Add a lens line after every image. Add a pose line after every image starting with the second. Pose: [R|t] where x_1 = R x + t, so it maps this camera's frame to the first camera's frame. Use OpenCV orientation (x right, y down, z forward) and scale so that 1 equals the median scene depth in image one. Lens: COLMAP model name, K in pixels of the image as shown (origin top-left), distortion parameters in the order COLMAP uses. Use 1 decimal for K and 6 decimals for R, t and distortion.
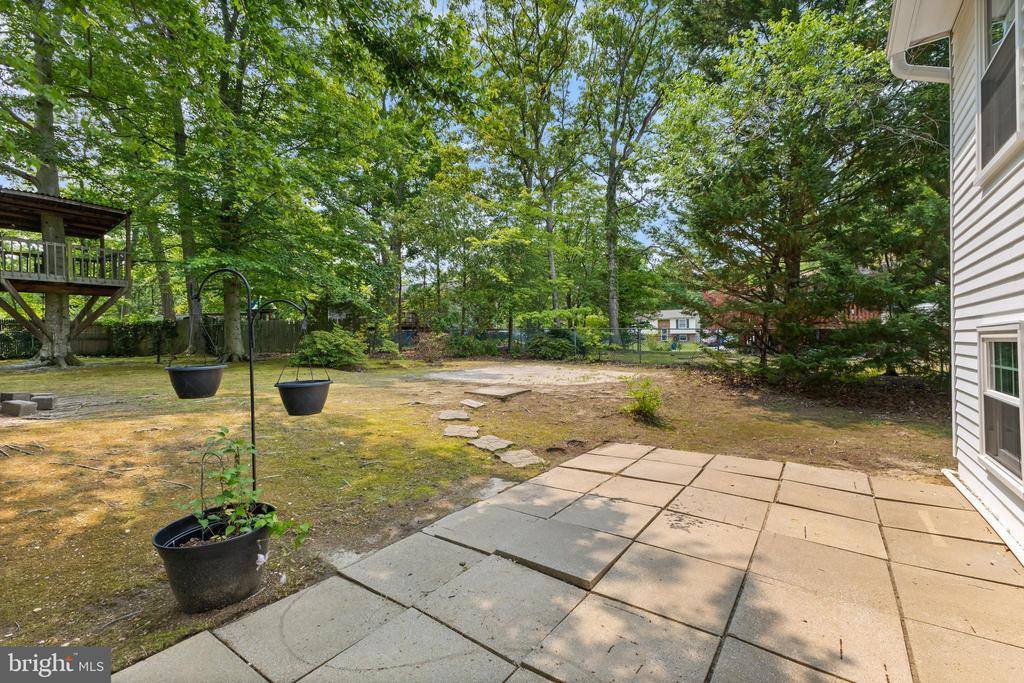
lens RADIAL K [[444.9, 0, 506.2], [0, 444.9, 336.4], [0, 0, 1]] dist [0.002393, 0.000879]
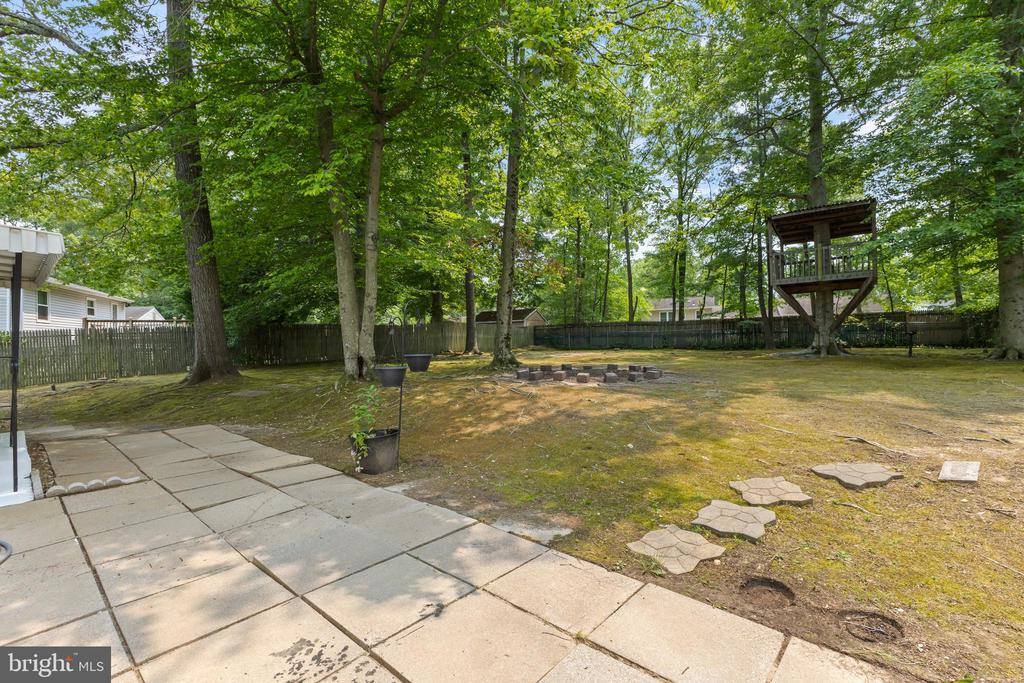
lens RADIAL K [[444.9, 0, 506.2], [0, 444.9, 336.4], [0, 0, 1]] dist [0.002393, 0.000879]
pose [[-0.089404, -0.000505, -0.995995, 0.835034], [0.026669, 0.999640, -0.002901, 0.005910], [0.995638, -0.026821, -0.089358, 1.159062]]
